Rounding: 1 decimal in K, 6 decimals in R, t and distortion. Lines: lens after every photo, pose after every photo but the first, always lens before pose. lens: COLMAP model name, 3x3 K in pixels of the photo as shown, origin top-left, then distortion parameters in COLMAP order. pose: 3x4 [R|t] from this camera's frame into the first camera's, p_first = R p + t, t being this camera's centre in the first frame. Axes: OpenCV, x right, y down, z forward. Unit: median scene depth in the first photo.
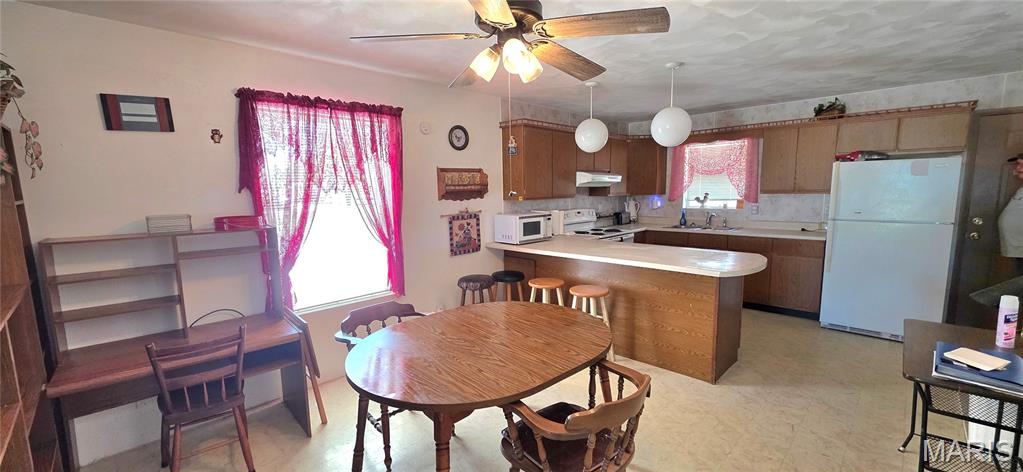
lens RADIAL K [[411.4, 0, 509.6], [0, 411.4, 238.3], [0, 0, 1]] dist [0.000430, 0.000479]
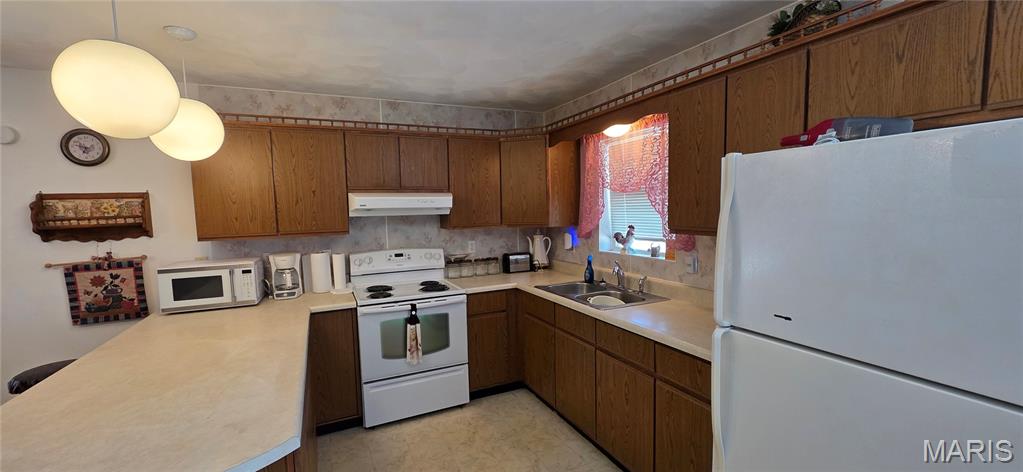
lens RADIAL K [[411.4, 0, 509.6], [0, 411.4, 238.3], [0, 0, 1]] dist [0.000430, 0.000479]
pose [[0.932278, 0.021631, -0.361095, 0.722260], [-0.035266, 0.998890, -0.031212, -0.097015], [0.360019, 0.041833, 0.932007, 0.601557]]
